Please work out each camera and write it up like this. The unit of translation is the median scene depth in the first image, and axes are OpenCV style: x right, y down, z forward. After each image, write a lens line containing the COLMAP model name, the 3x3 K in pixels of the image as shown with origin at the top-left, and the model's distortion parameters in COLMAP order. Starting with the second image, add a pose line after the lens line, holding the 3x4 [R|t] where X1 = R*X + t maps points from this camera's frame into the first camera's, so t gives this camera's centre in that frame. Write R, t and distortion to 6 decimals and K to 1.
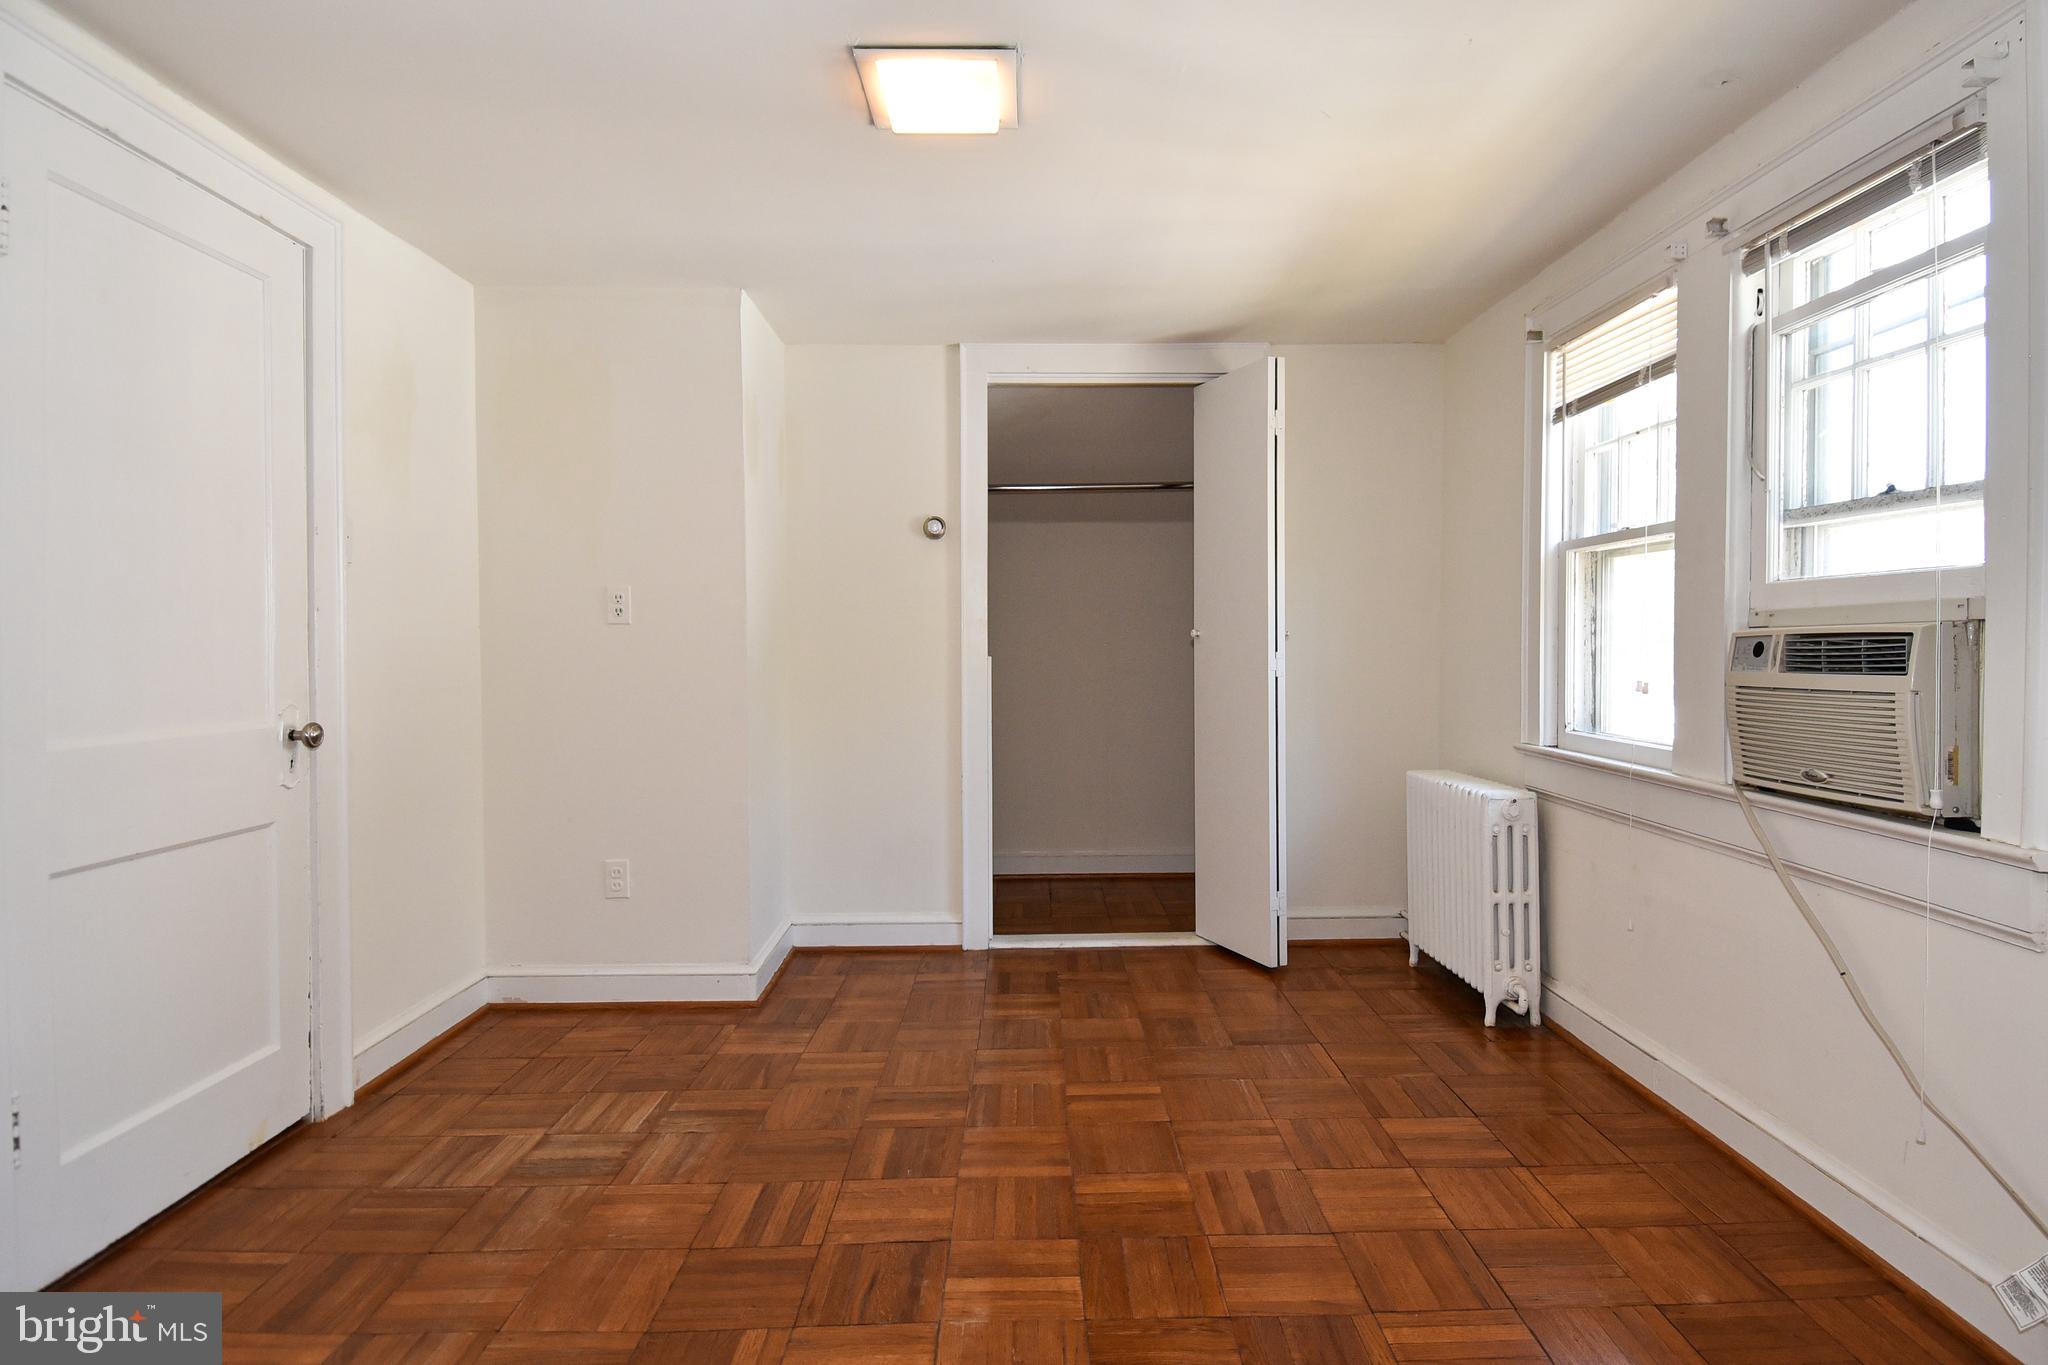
lens RADIAL K [[1062.0, 0, 1059.1], [0, 1062.0, 662.1], [0, 0, 1]] dist [0.046314, -0.048216]
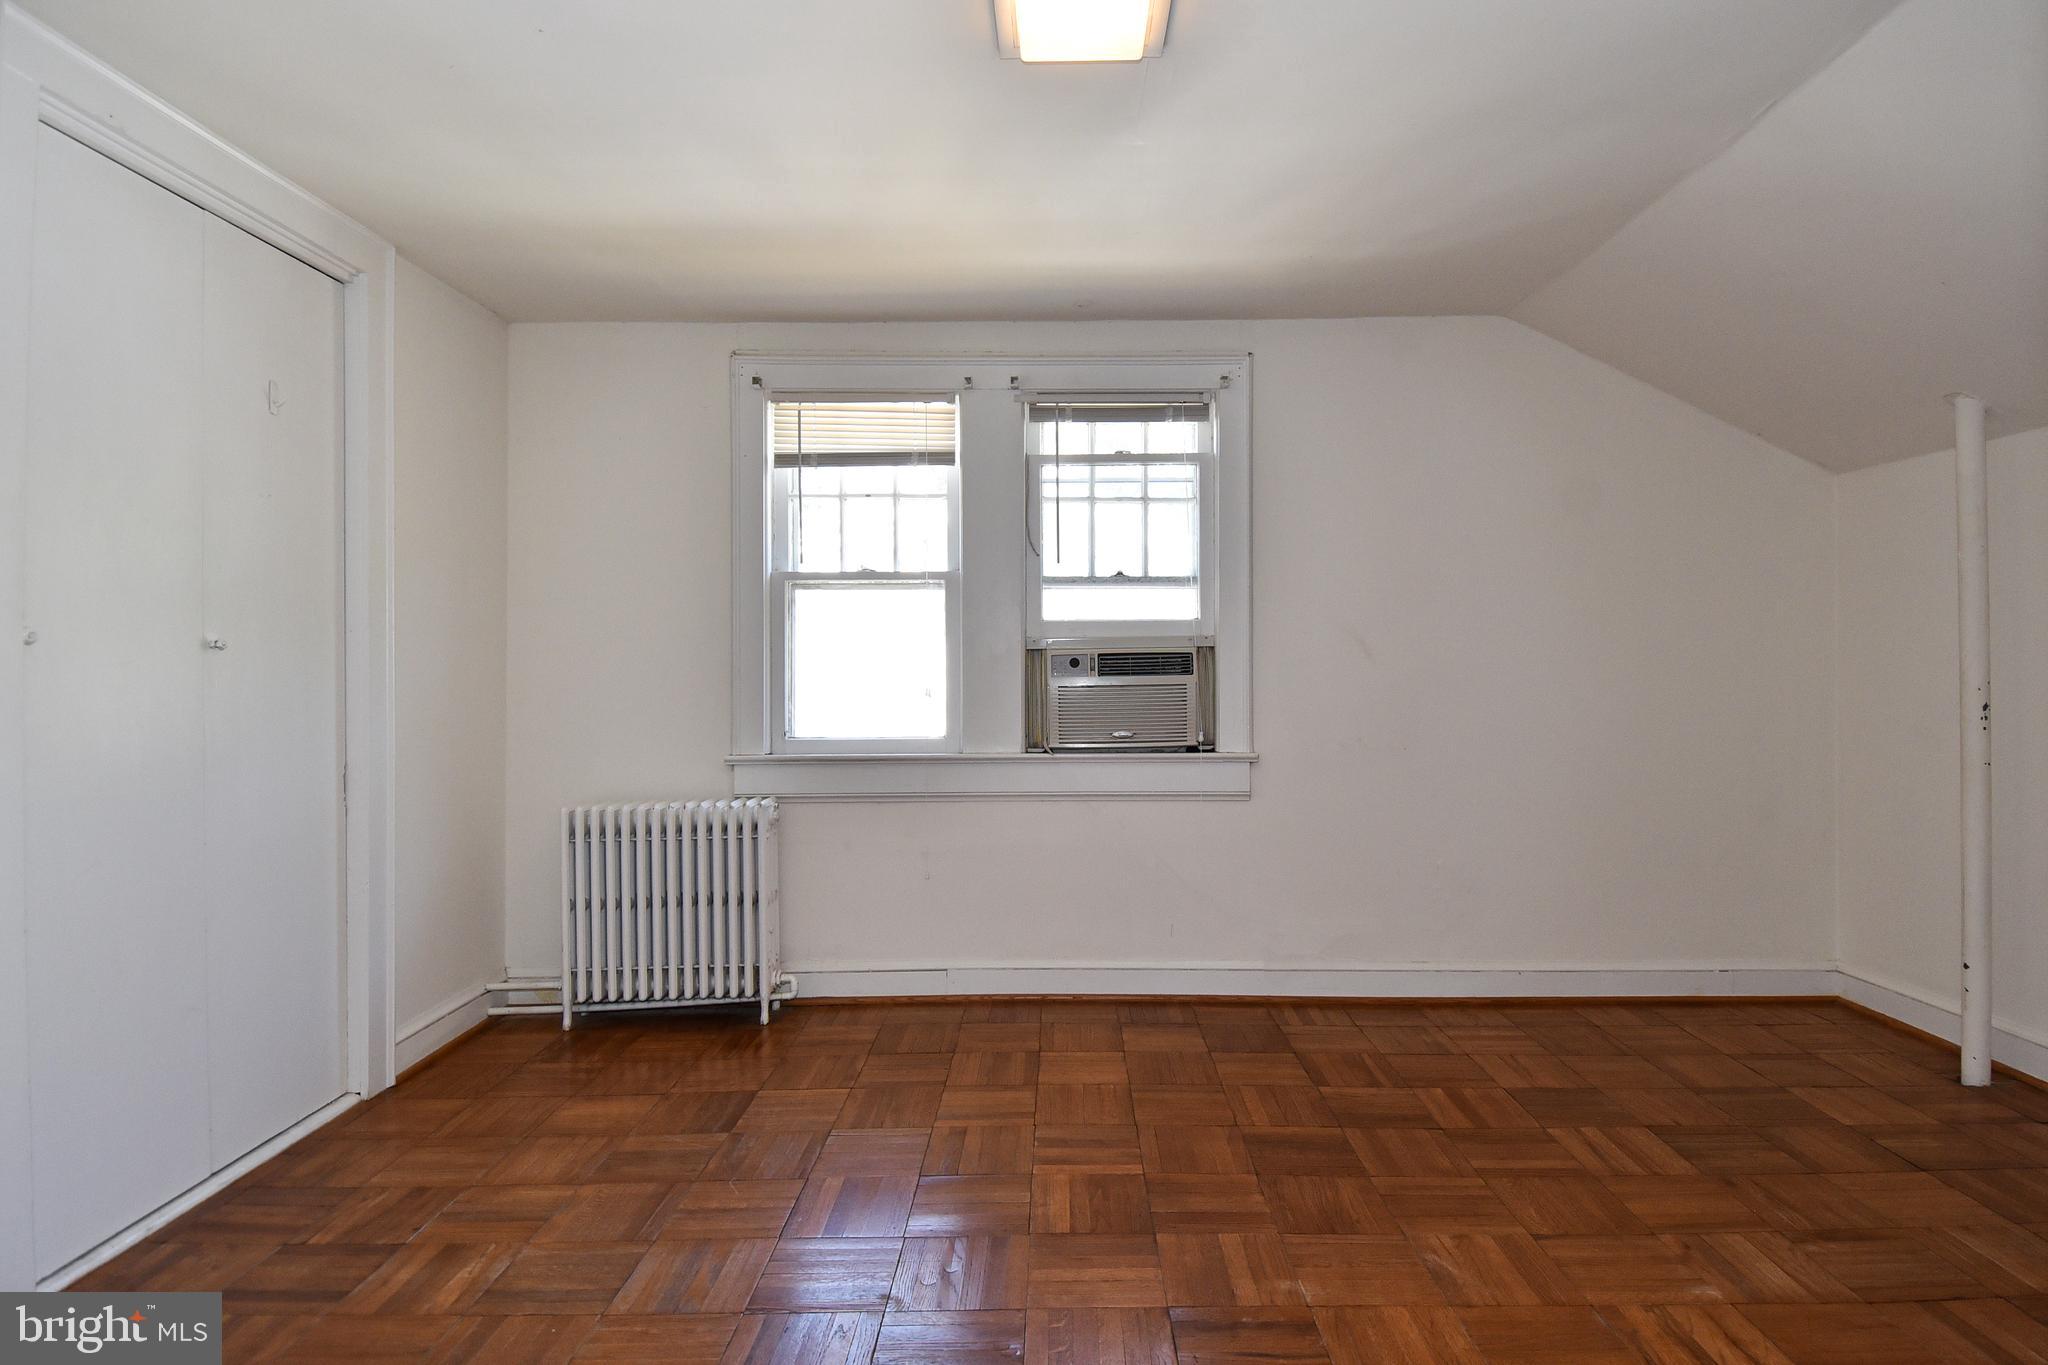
lens RADIAL K [[1062.0, 0, 1059.1], [0, 1062.0, 662.1], [0, 0, 1]] dist [0.046314, -0.048216]
pose [[0.039539, 0.005681, 0.999202, -0.926906], [0.025150, 0.999661, -0.006679, -0.002952], [-0.998901, 0.025394, 0.039383, 0.951058]]
